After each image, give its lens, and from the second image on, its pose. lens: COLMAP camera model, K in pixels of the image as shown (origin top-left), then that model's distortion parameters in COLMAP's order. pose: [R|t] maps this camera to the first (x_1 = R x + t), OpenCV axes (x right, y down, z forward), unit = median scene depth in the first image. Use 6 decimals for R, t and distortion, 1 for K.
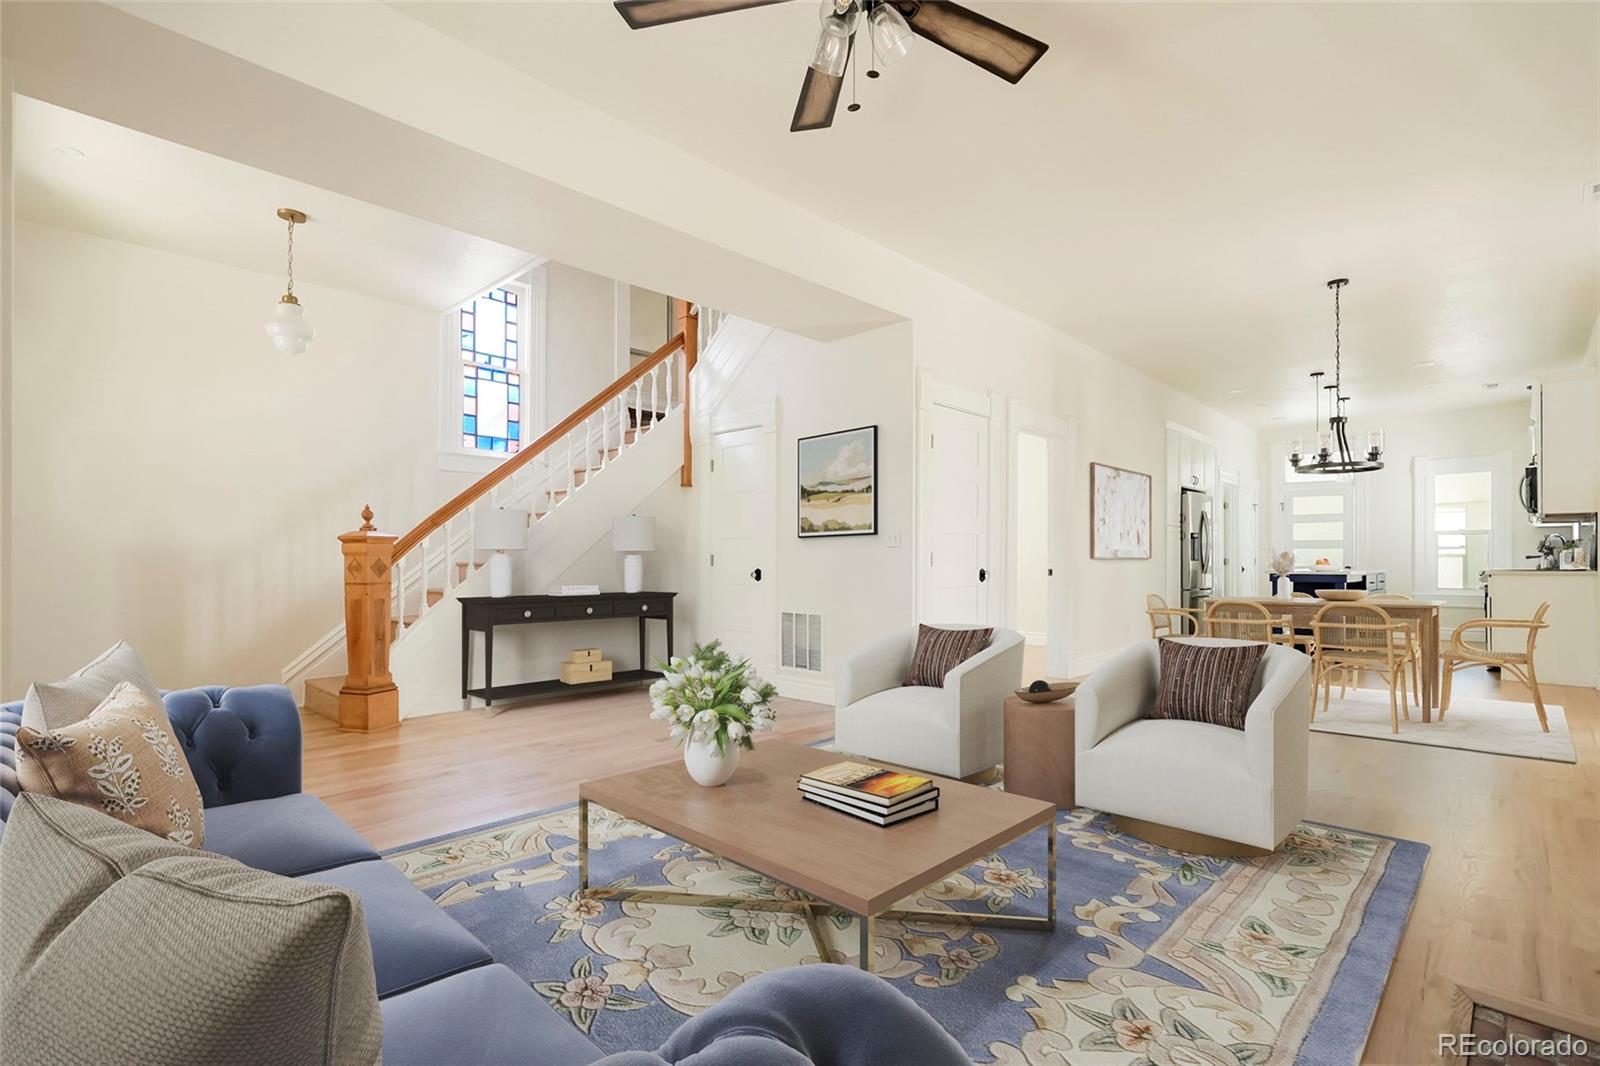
lens RADIAL K [[757.4, 0, 819.6], [0, 757.4, 552.9], [0, 0, 1]] dist [-0.011288, 0.000443]
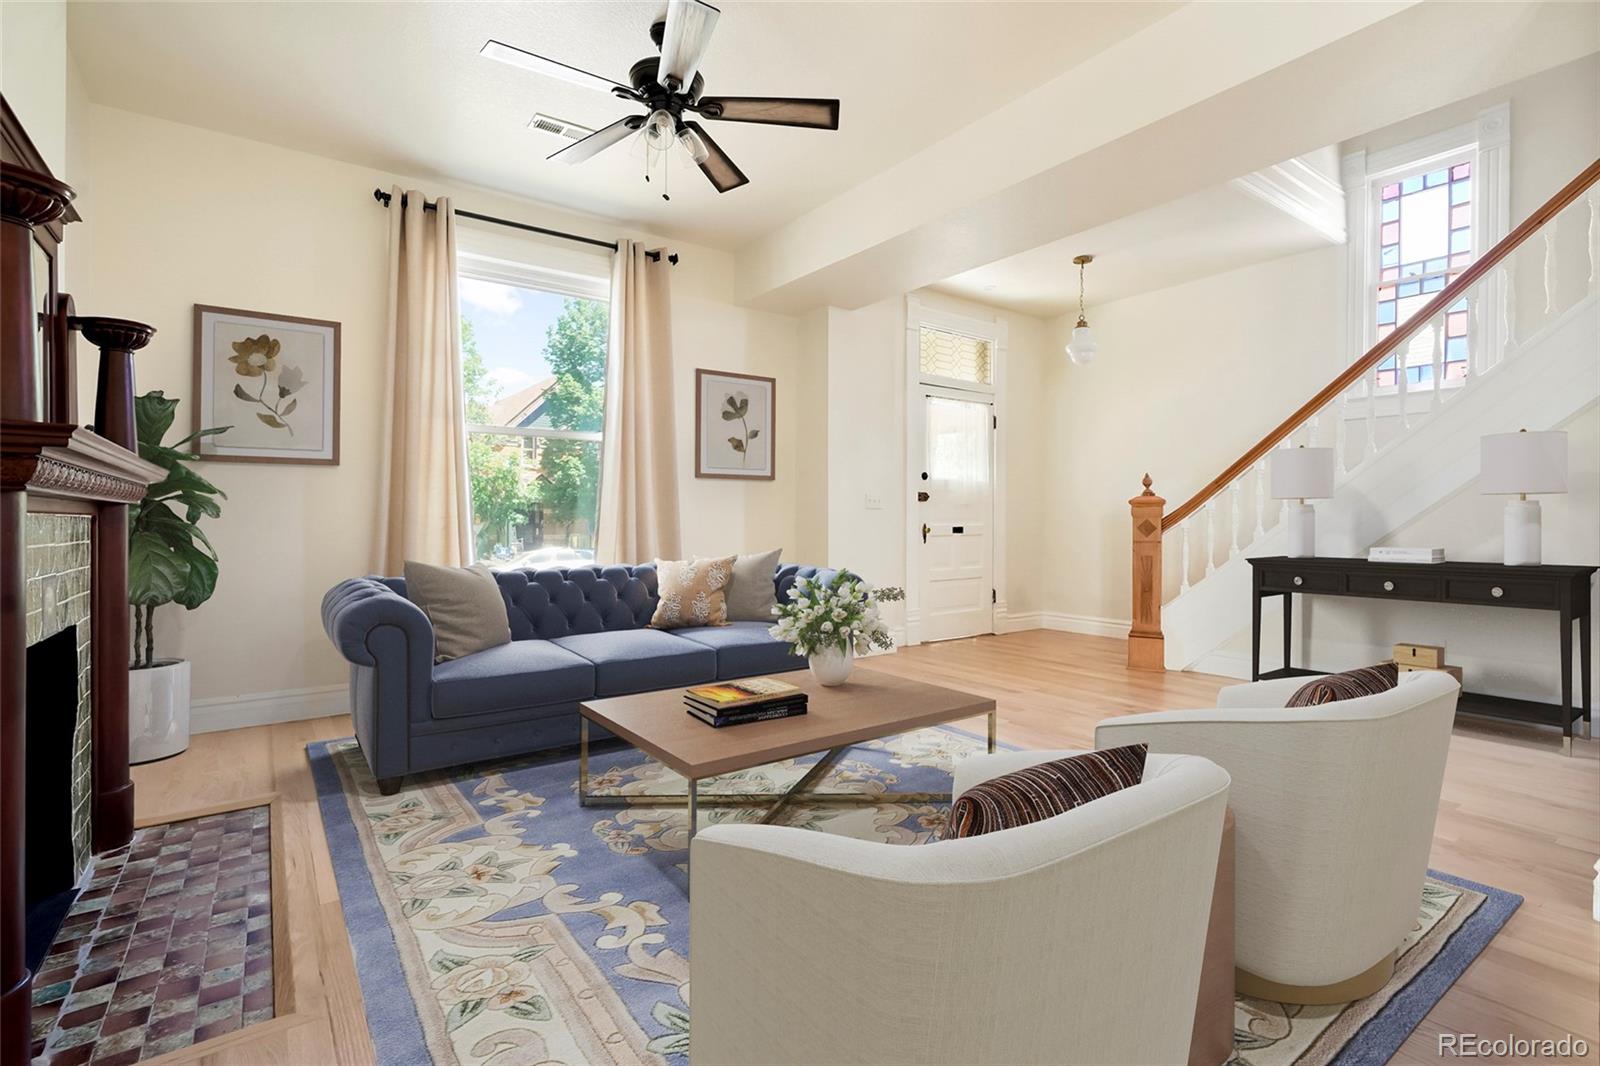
lens RADIAL K [[757.4, 0, 805.2], [0, 757.4, 522.5], [0, 0, 1]] dist [-0.011288, 0.000443]
pose [[-0.186053, 0.017766, -0.982379, 0.629015], [0.016410, 0.999753, 0.014972, -0.015376], [0.982403, -0.013336, -0.186299, 0.695166]]
